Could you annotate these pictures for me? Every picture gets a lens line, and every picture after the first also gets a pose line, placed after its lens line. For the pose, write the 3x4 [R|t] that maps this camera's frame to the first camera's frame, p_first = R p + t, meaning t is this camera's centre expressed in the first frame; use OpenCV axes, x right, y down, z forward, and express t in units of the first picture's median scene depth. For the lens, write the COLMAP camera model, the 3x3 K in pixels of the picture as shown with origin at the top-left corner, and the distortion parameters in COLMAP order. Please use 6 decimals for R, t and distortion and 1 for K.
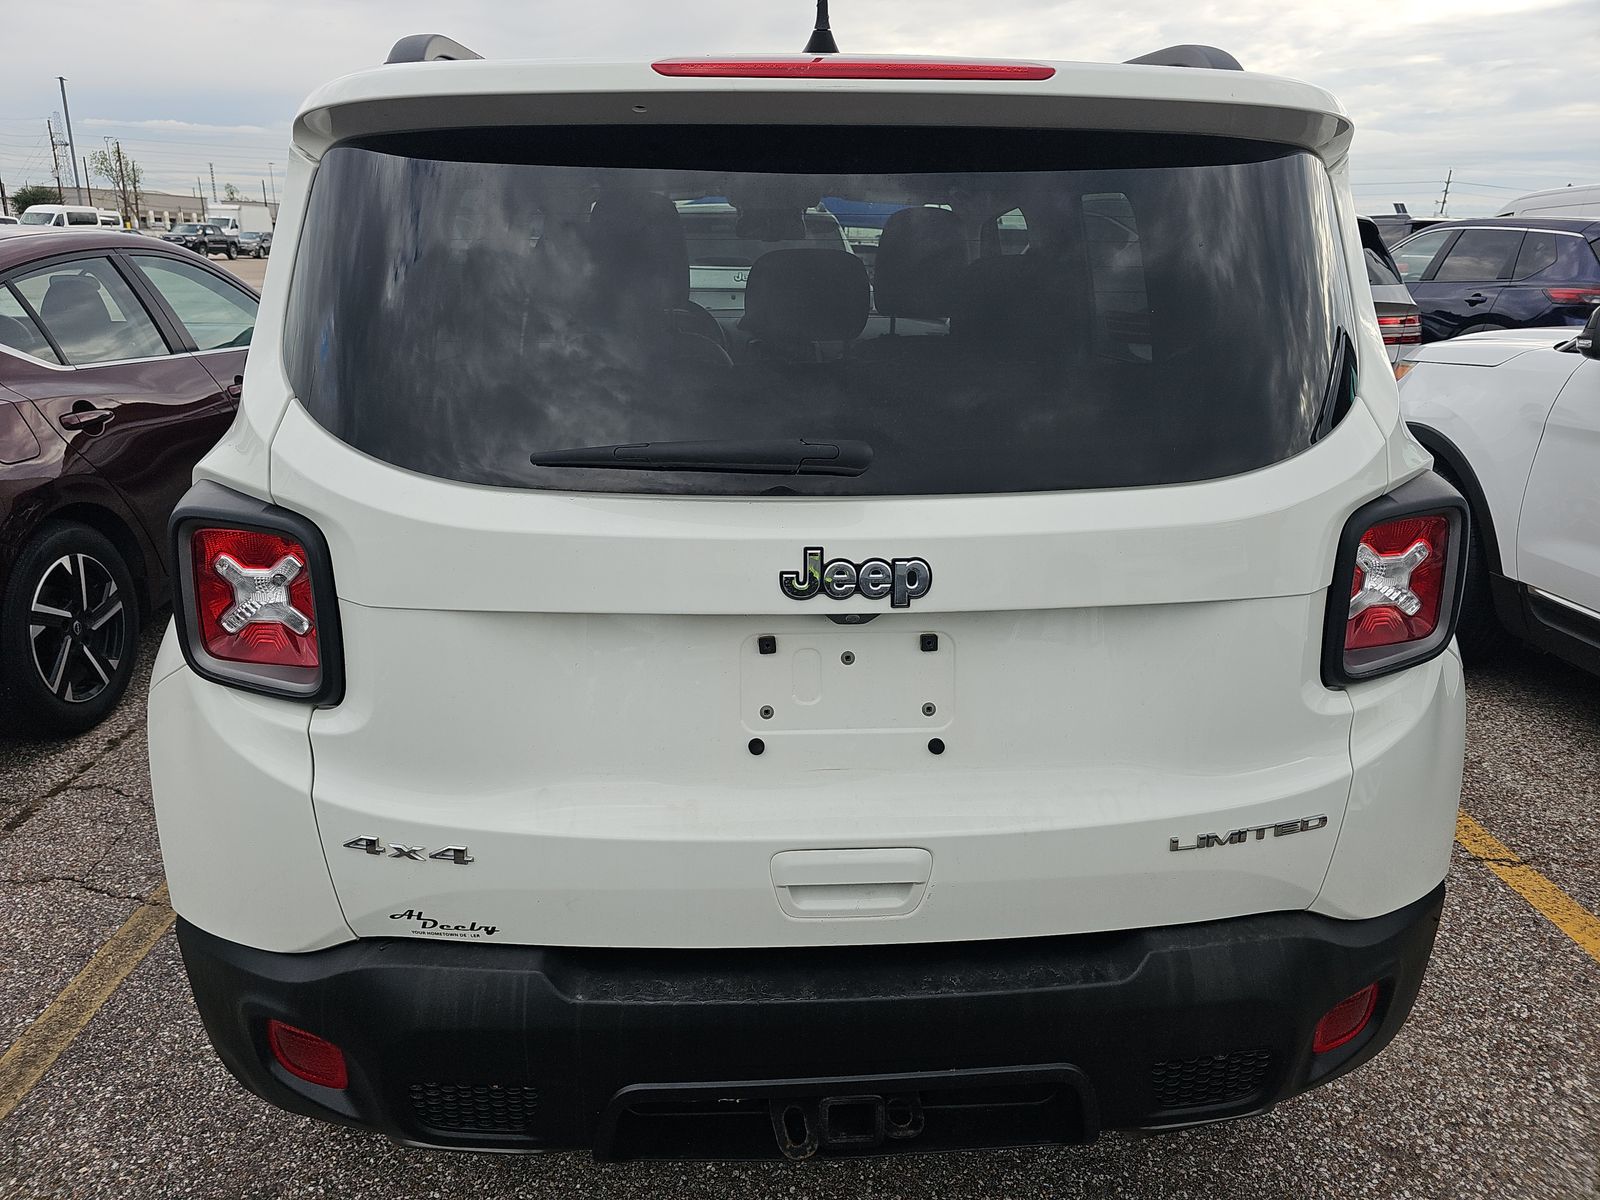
lens RADIAL K [[902.3, 0, 800.0], [0, 902.3, 600.0], [0, 0, 1]] dist [0.004870, 0.000944]
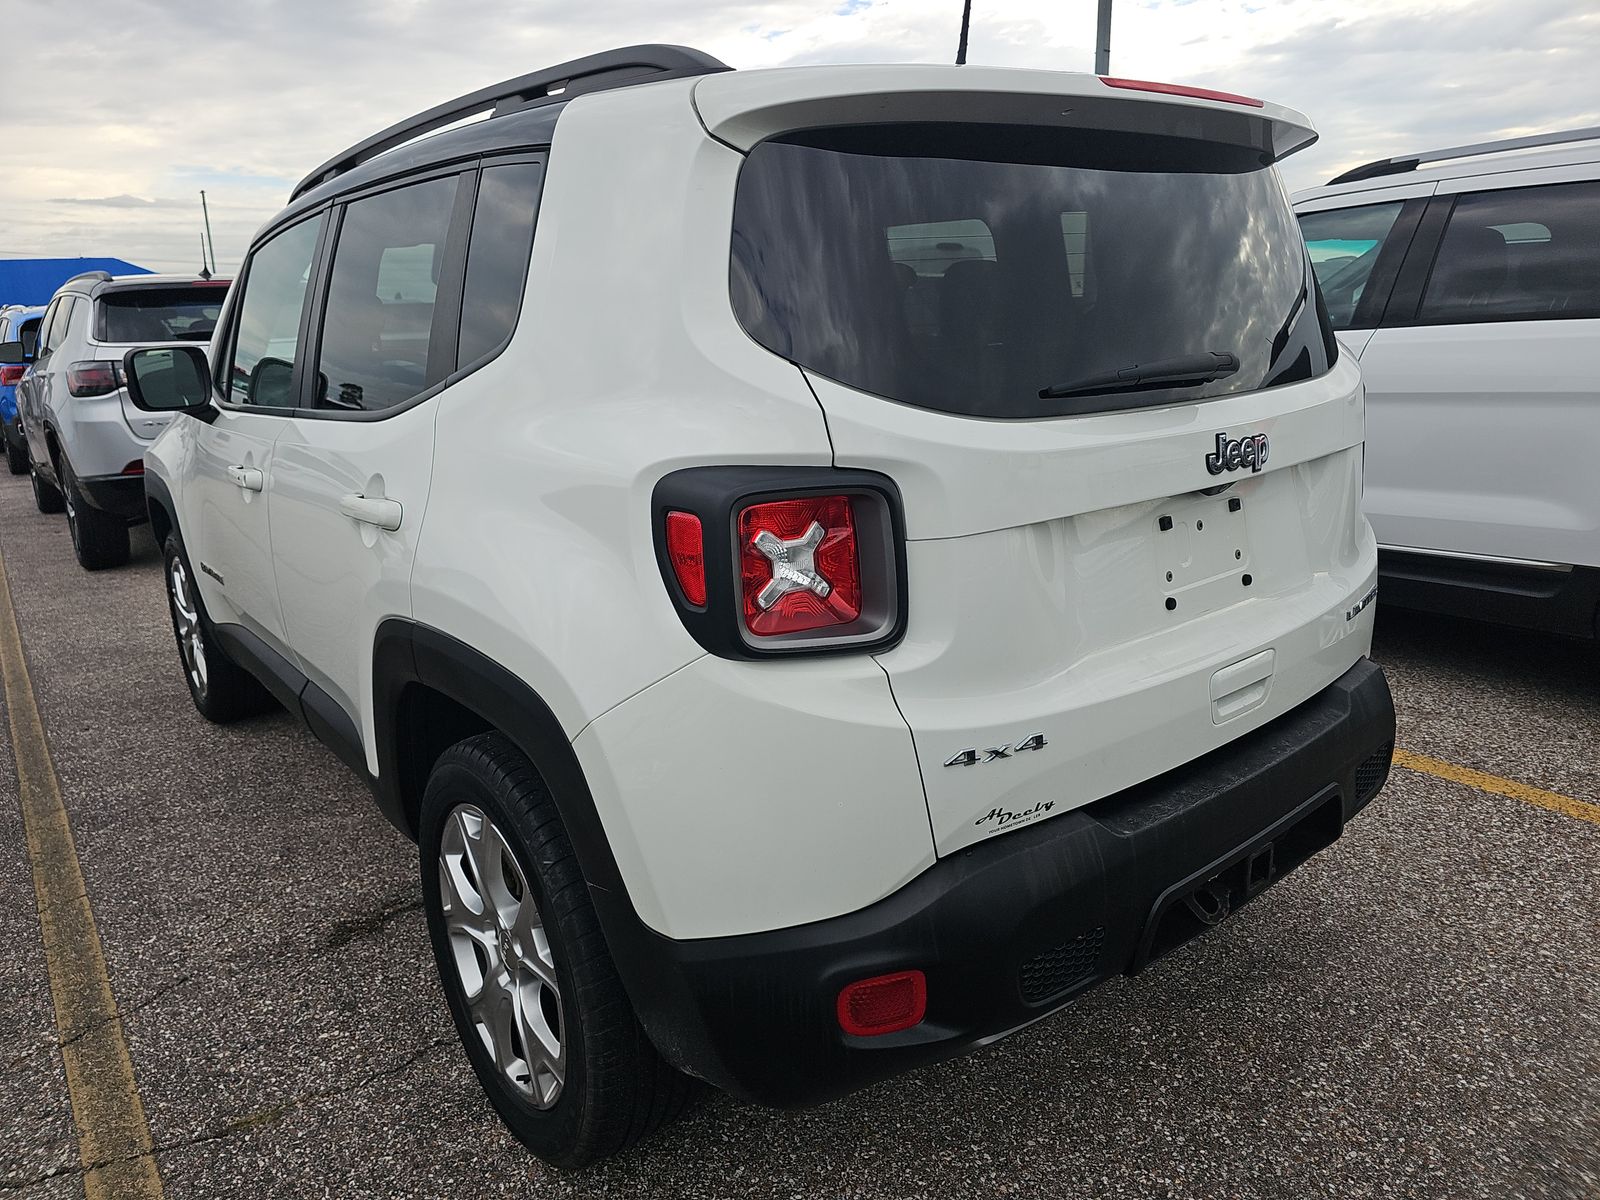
lens RADIAL K [[1059.4, 0, 800.0], [0, 1059.4, 600.0], [0, 0, 1]] dist [-0.003772, -0.031613]
pose [[0.835703, -0.194196, 0.513701, -1.249809], [0.215841, 0.976264, 0.017924, 0.017062], [-0.504989, 0.095899, 0.857782, -0.021001]]
